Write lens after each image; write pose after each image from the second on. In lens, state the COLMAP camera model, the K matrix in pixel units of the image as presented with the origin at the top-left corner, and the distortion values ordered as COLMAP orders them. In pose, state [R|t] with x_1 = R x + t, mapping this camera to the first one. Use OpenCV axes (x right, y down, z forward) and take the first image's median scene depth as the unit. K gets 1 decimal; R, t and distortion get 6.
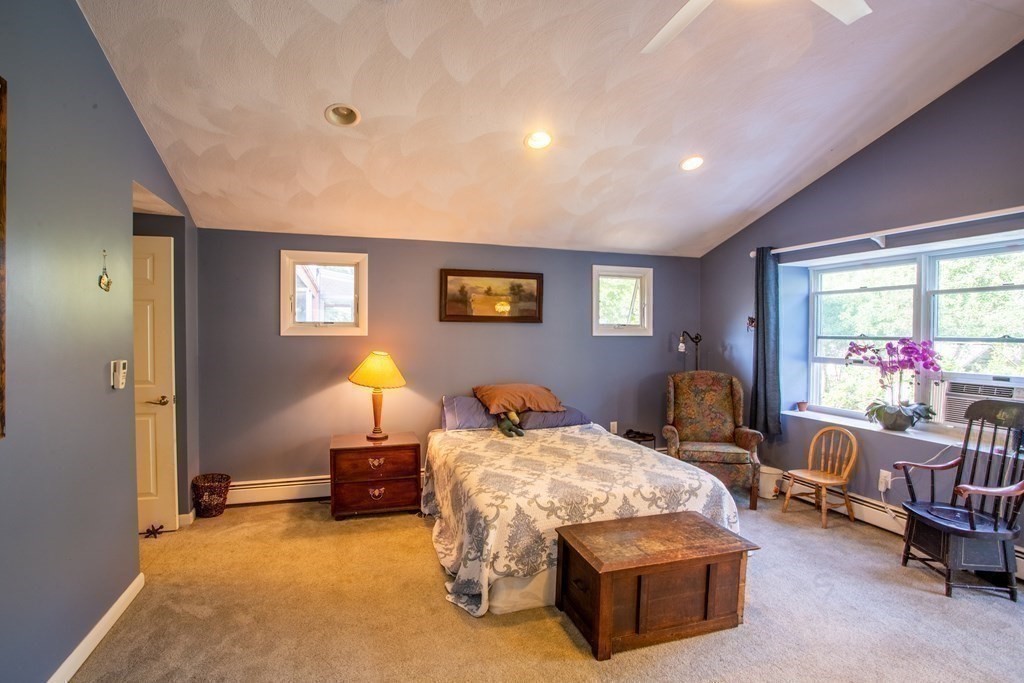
lens RADIAL K [[503.3, 0, 508.9], [0, 503.3, 340.3], [0, 0, 1]] dist [-0.025639, 0.001241]
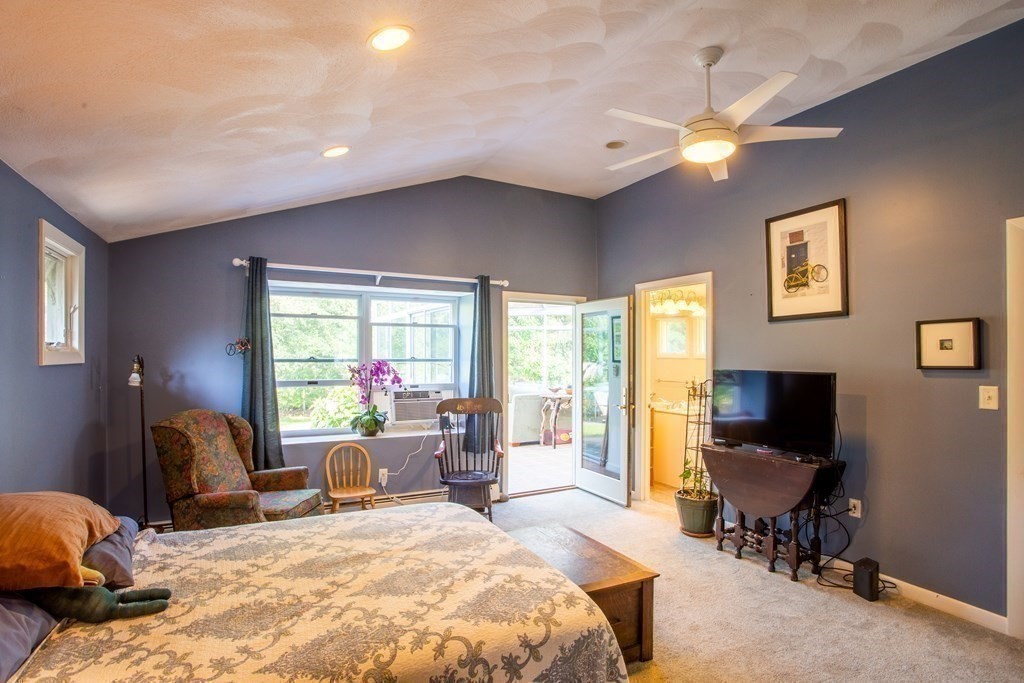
lens RADIAL K [[503.3, 0, 506.3], [0, 503.3, 347.3], [0, 0, 1]] dist [-0.025639, 0.001241]
pose [[-0.139928, 0.010856, 0.990102, -0.476373], [0.017213, 0.999815, -0.008530, -0.018782], [-0.990012, 0.015849, -0.140089, 0.821984]]
